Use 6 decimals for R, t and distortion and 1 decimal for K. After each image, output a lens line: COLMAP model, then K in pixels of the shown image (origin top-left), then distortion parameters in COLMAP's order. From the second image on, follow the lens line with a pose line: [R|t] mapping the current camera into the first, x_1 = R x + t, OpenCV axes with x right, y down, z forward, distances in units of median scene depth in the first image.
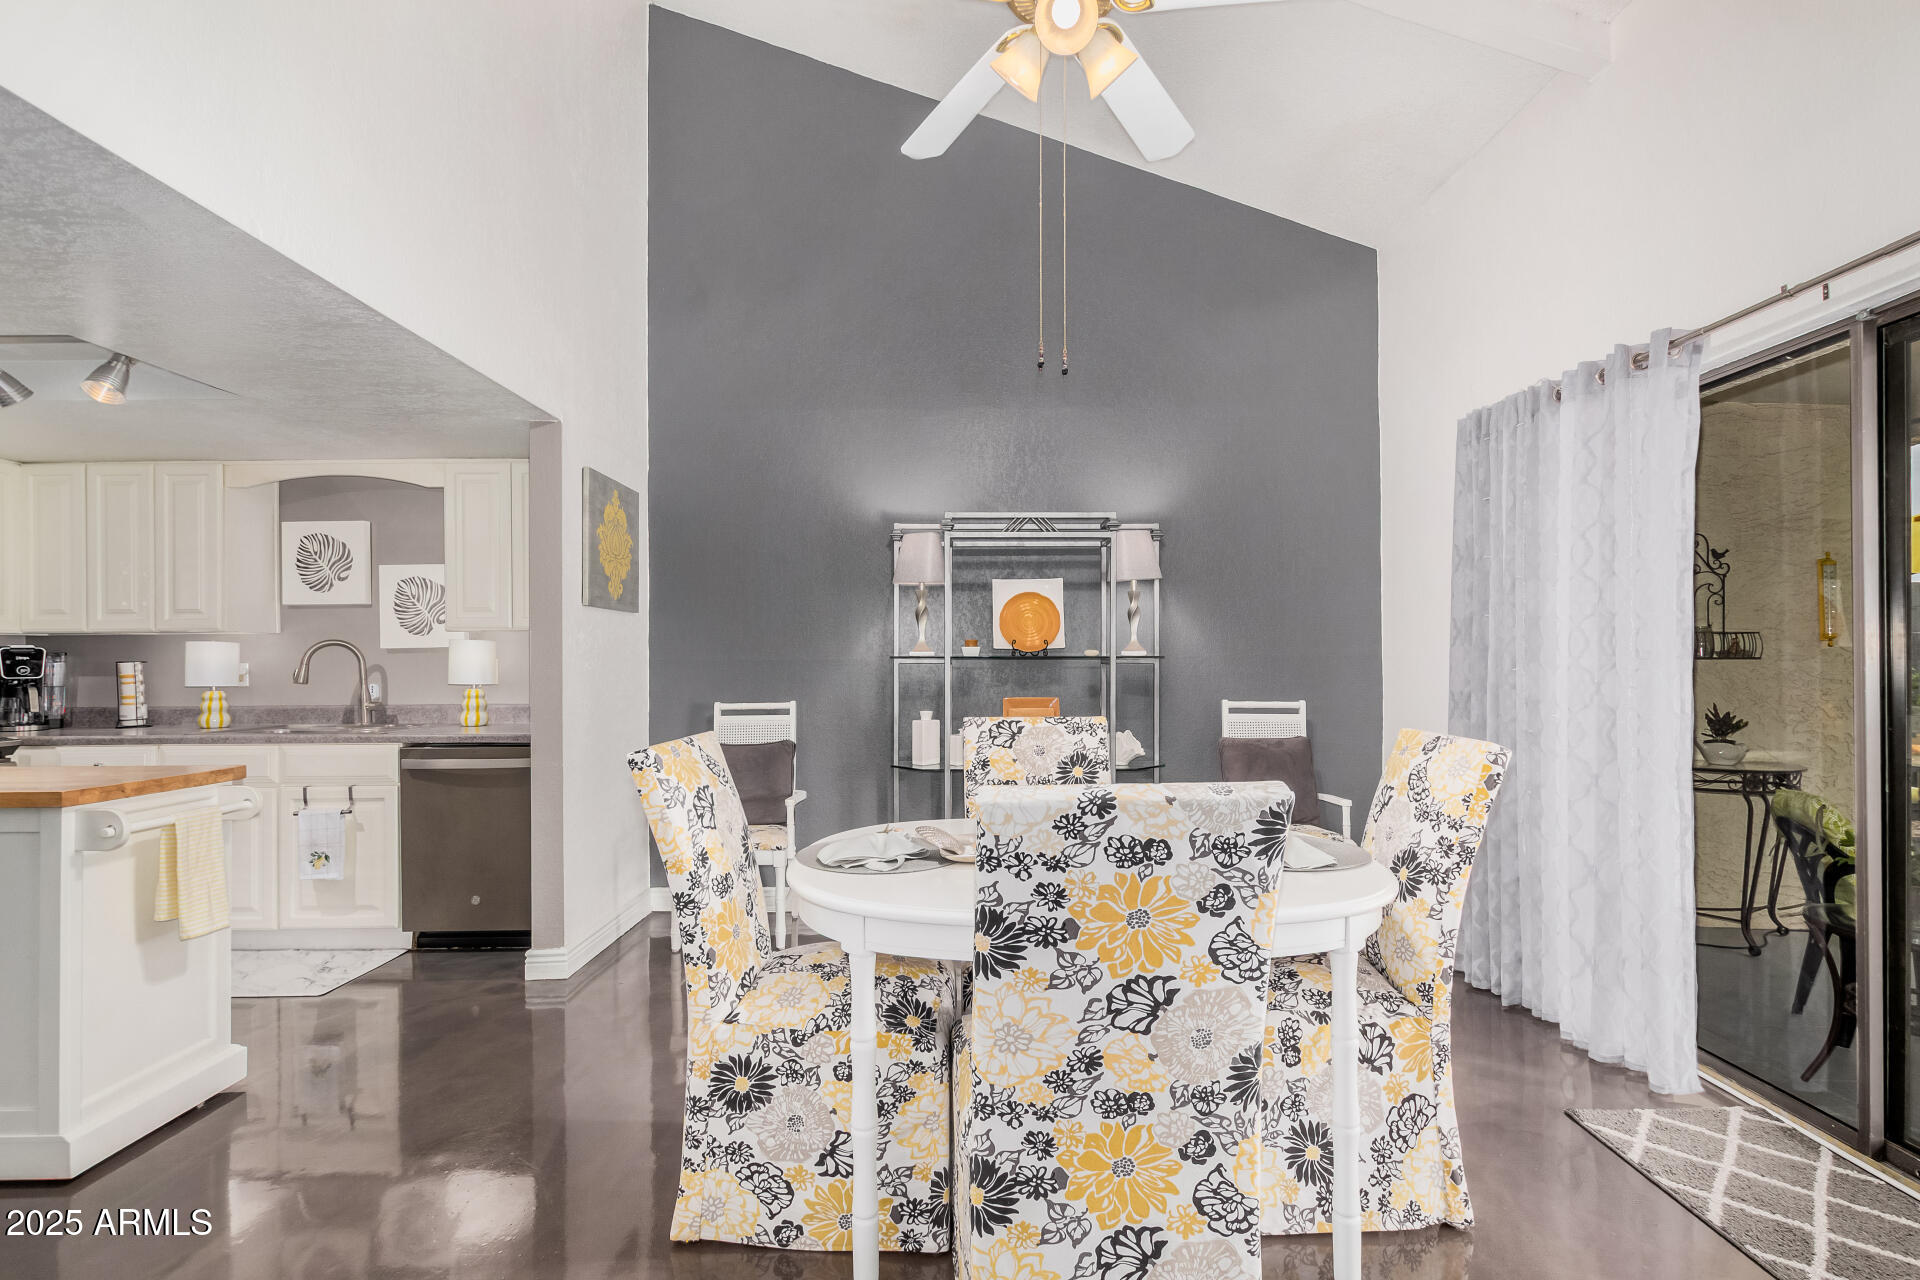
lens RADIAL K [[871.6, 0, 977.7], [0, 871.6, 656.5], [0, 0, 1]] dist [0.002888, -0.001709]
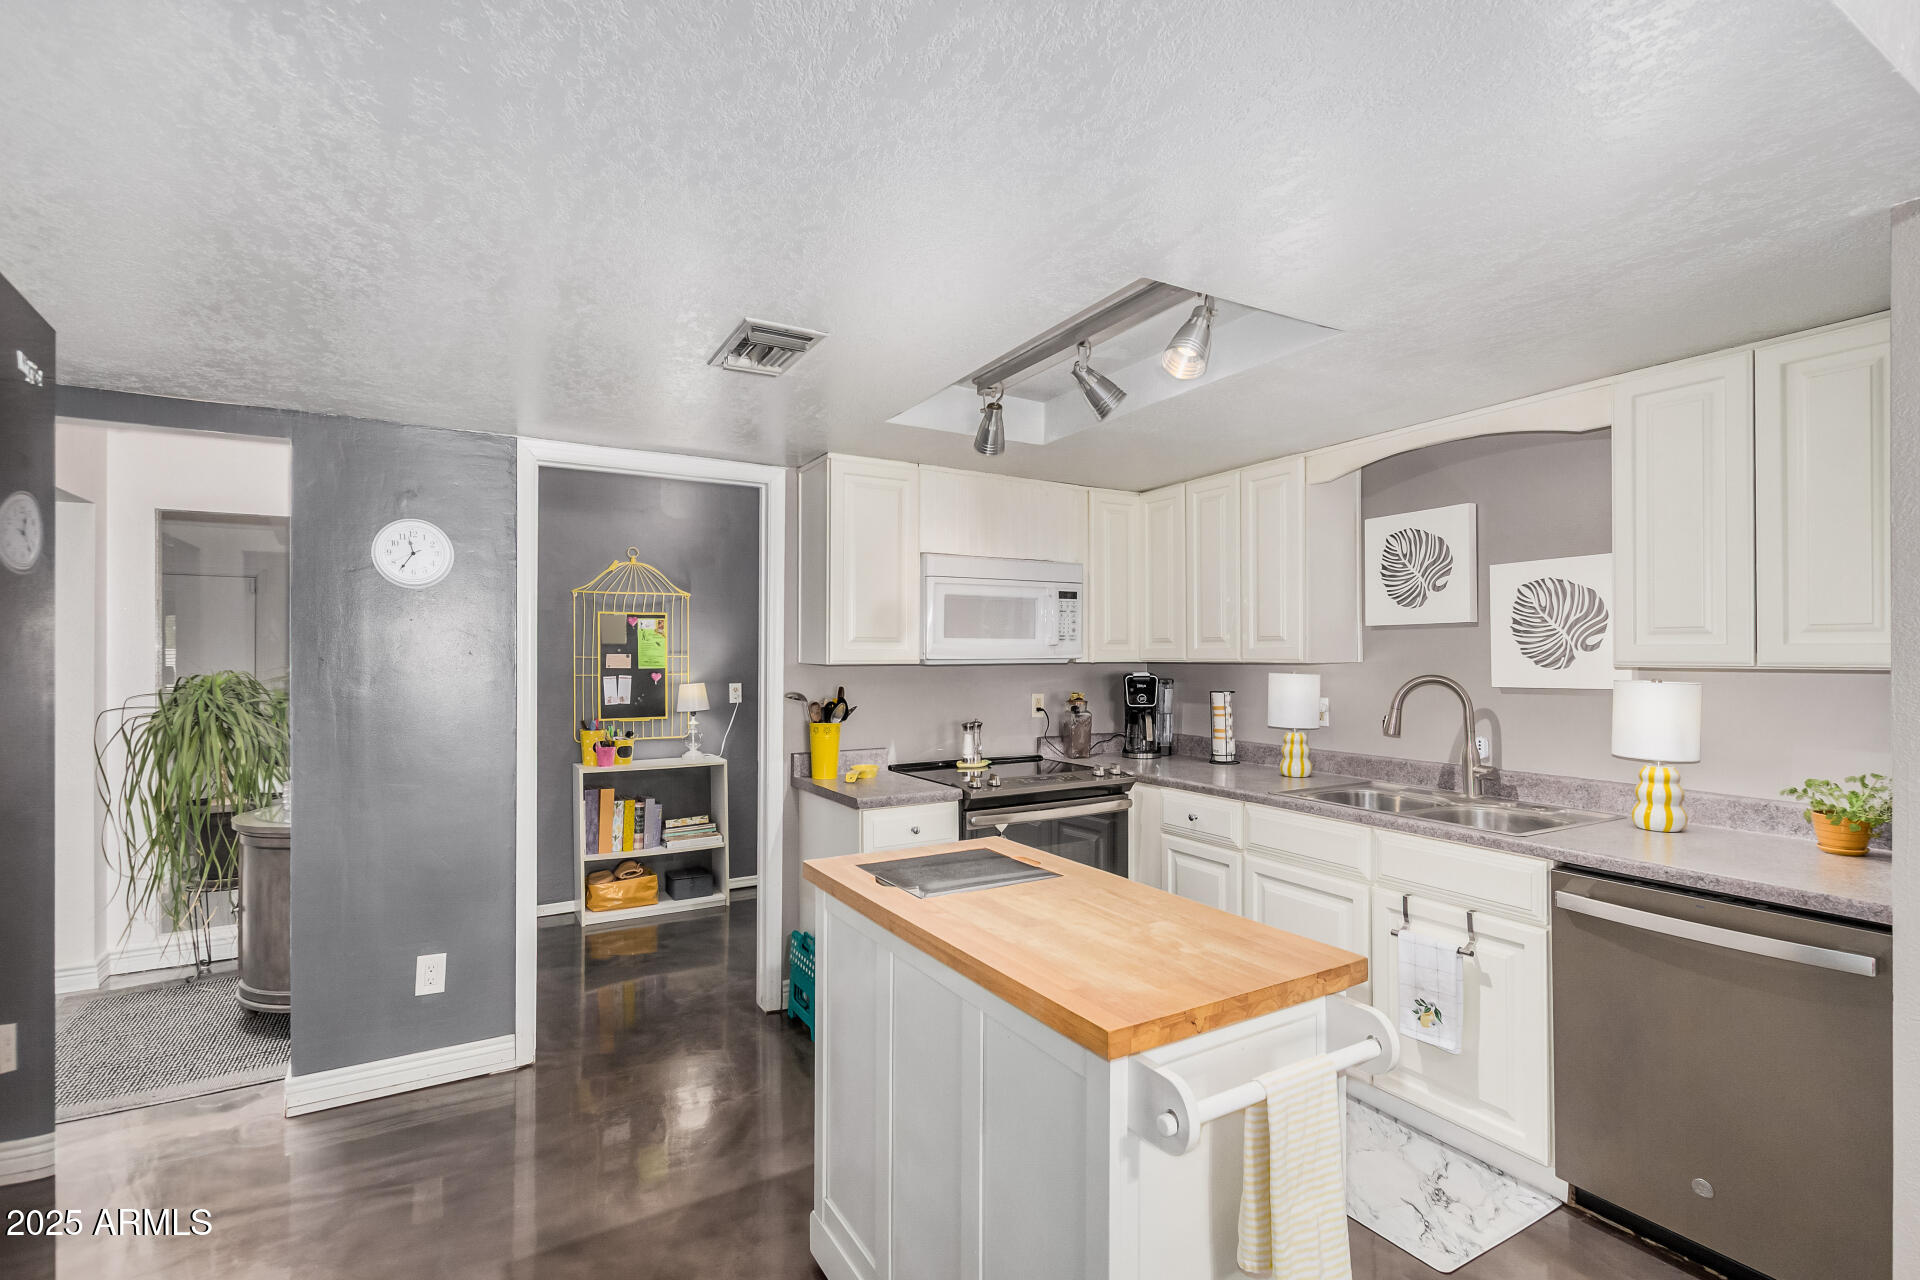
lens RADIAL K [[878.4, 0, 967.1], [0, 878.4, 651.4], [0, 0, 1]] dist [-0.004167, -0.002073]
pose [[0.487945, 0.002994, -0.872869, -0.294253], [0.004339, 0.999973, 0.005855, -0.043804], [0.872864, -0.006644, 0.487919, 0.315556]]
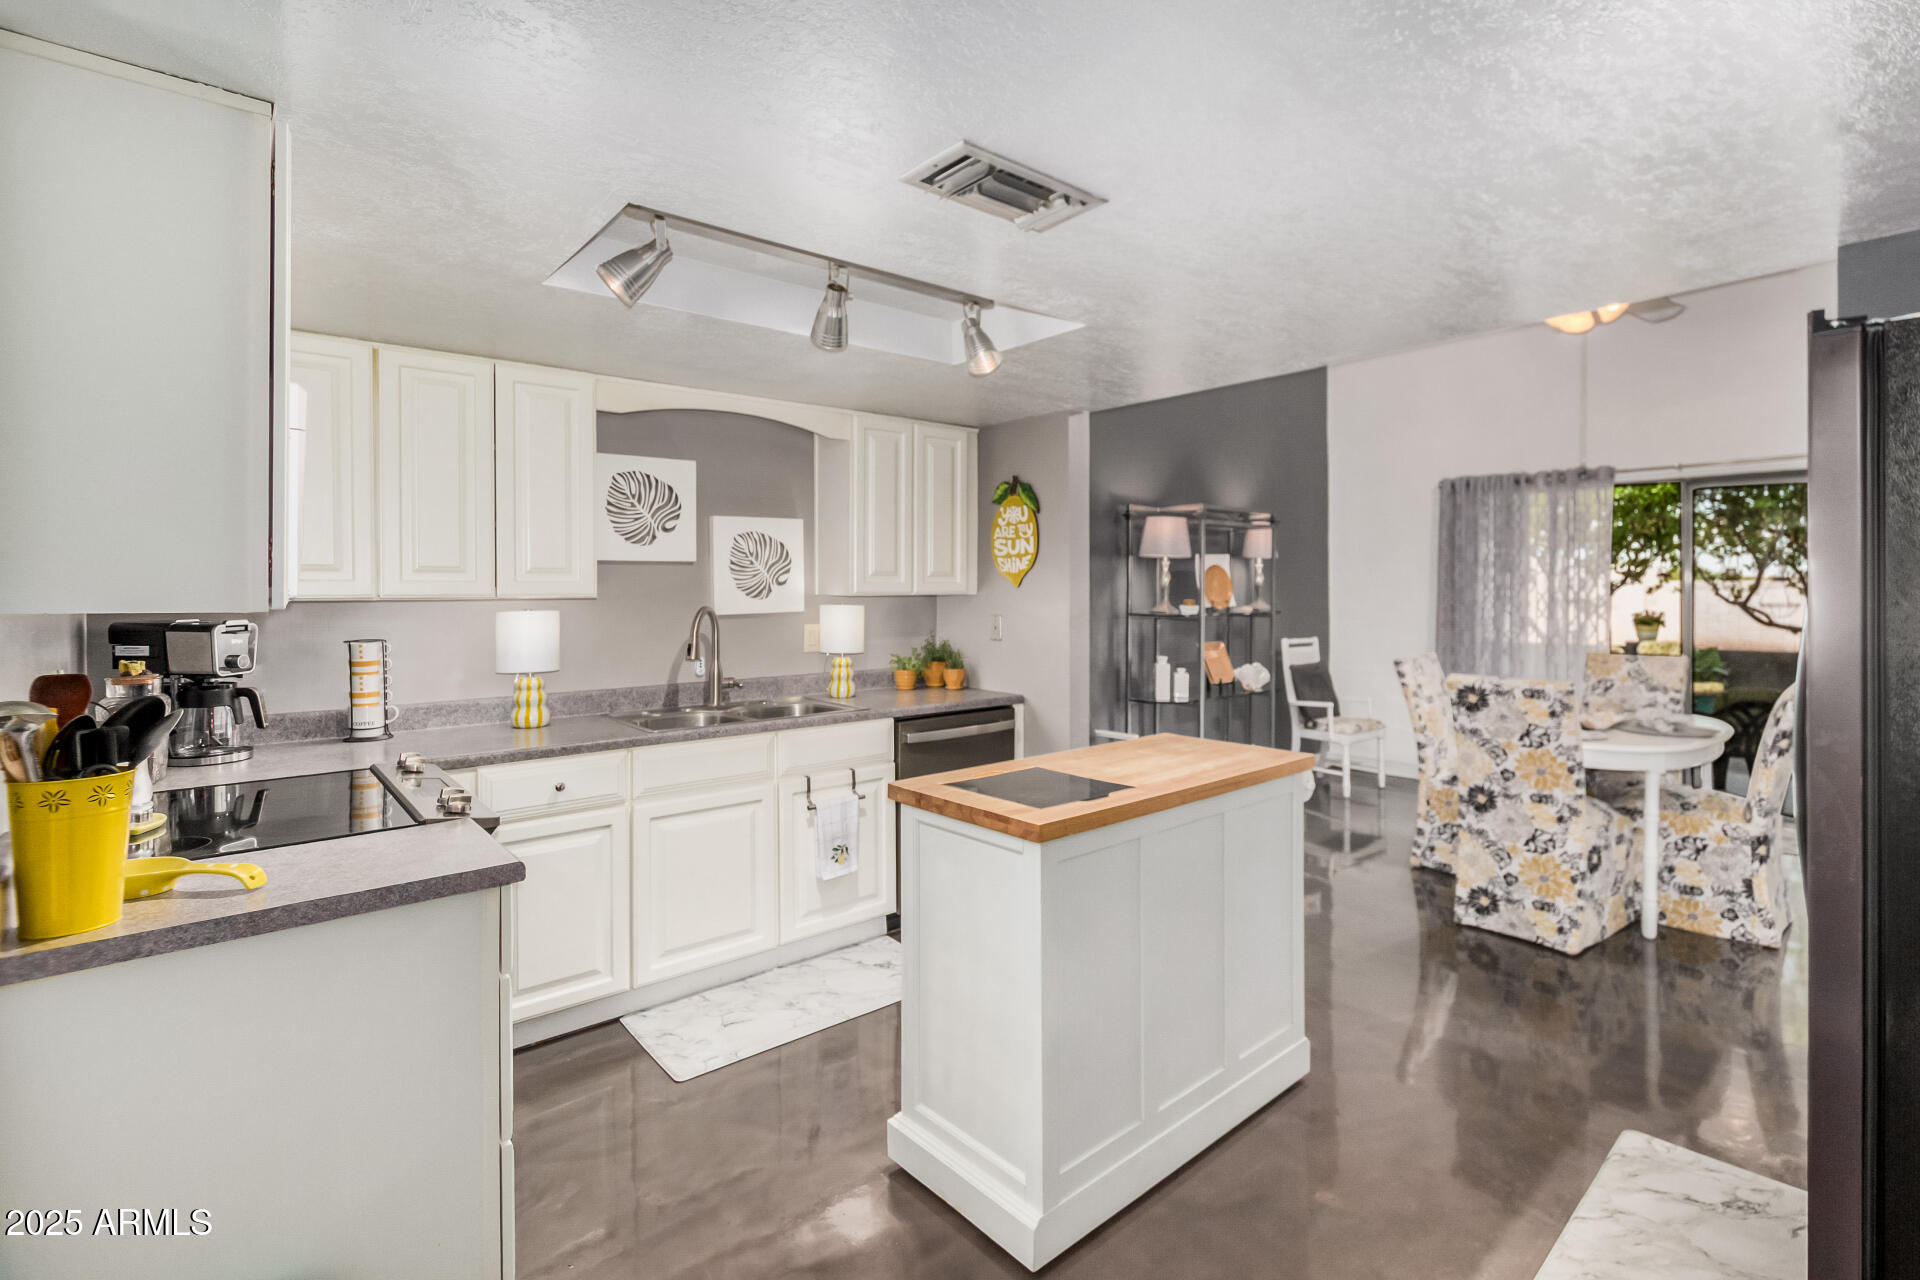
lens RADIAL K [[878.4, 0, 1007.3], [0, 878.4, 596.2], [0, 0, 1]] dist [-0.004167, -0.002073]
pose [[0.767489, -0.004349, 0.641047, -1.042931], [-0.007709, 0.999842, 0.016012, -0.043784], [-0.641016, -0.017231, 0.767334, 0.170261]]
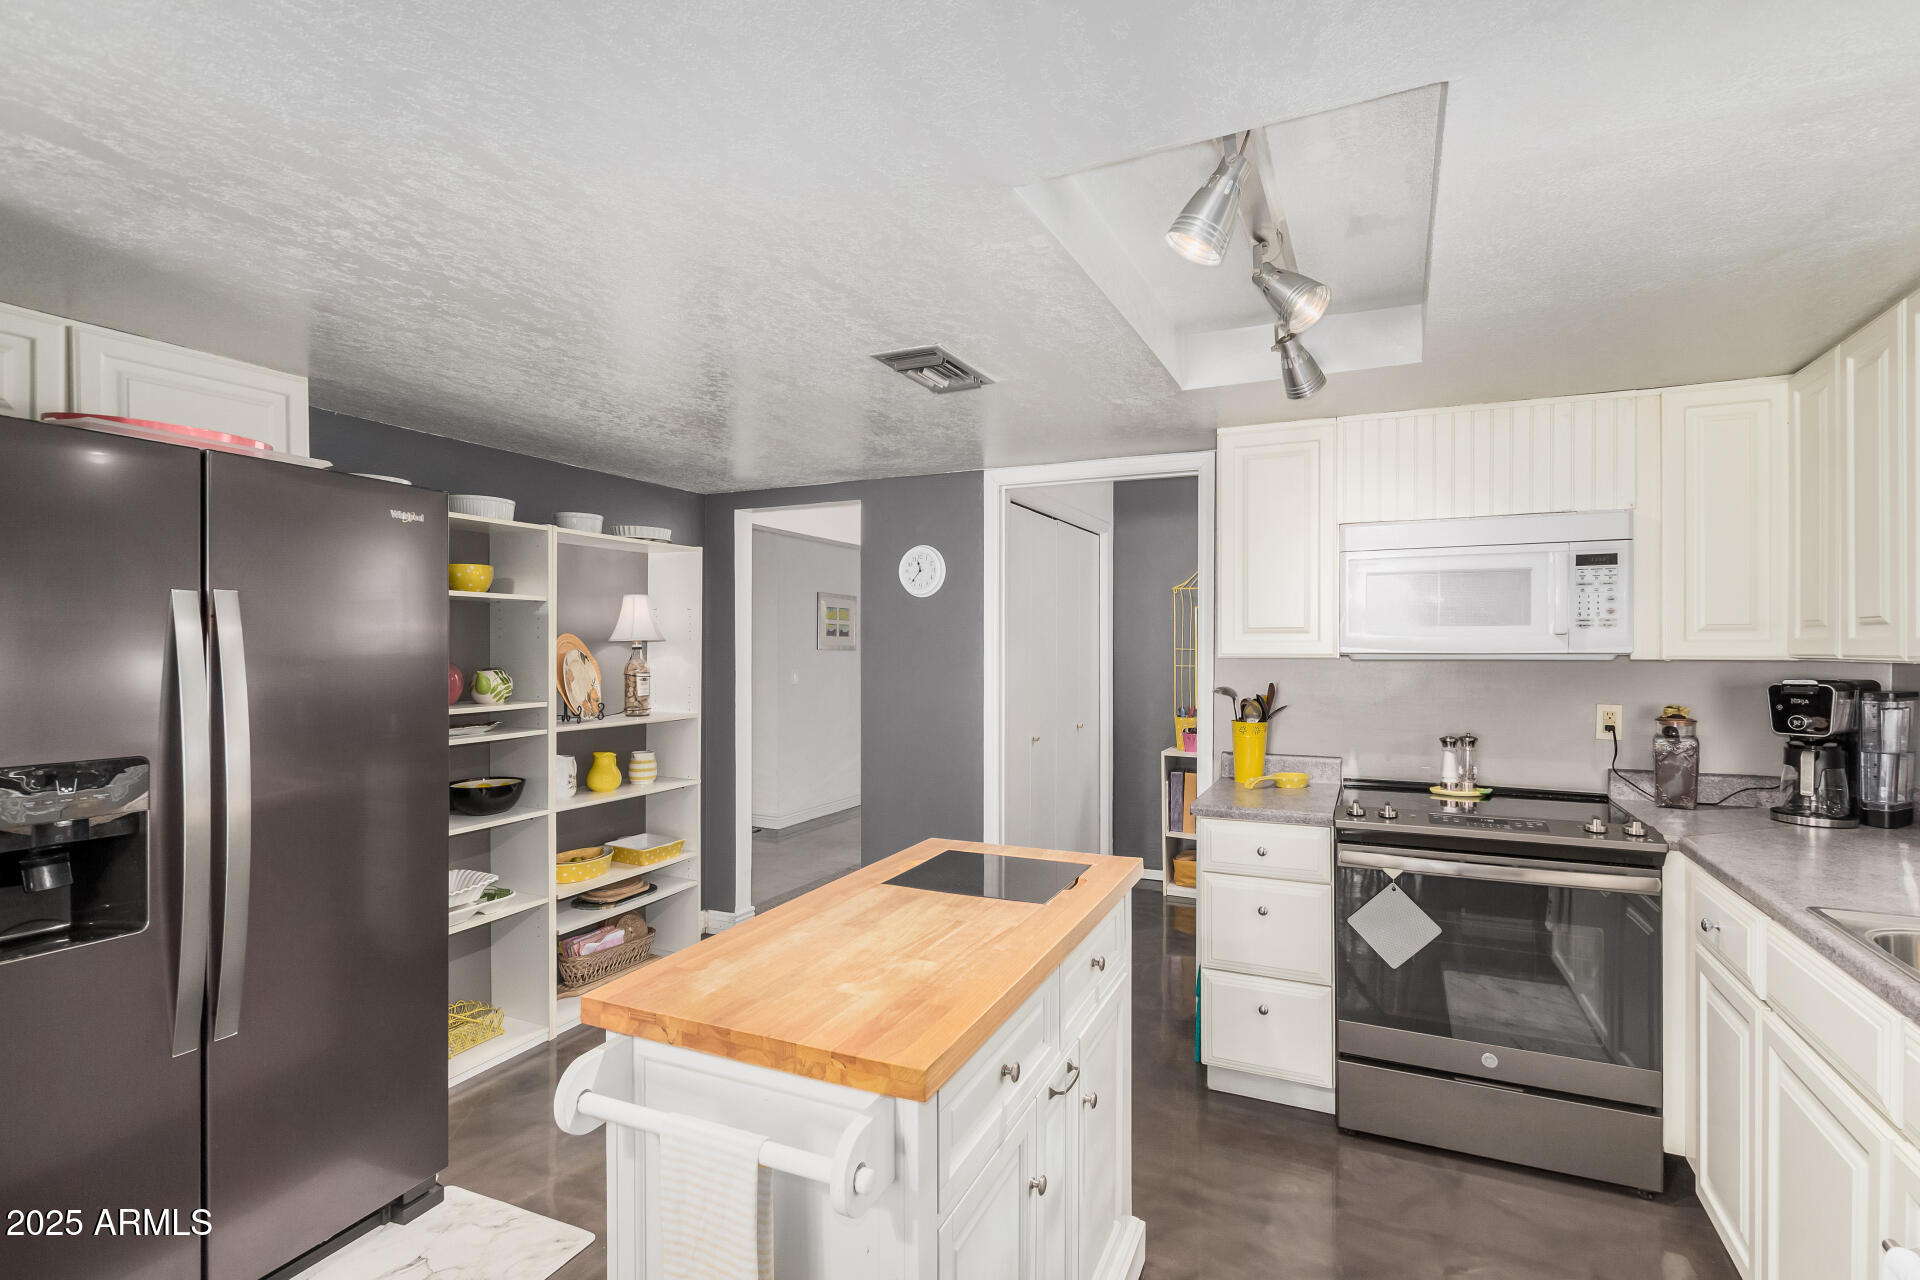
lens RADIAL K [[878.4, 0, 987.8], [0, 878.4, 649.2], [0, 0, 1]] dist [-0.004167, -0.002073]
pose [[-0.428833, 0.009154, -0.903337, -0.302343], [0.008709, 0.999944, 0.005999, -0.041390], [0.903342, -0.005295, -0.428889, 0.734624]]
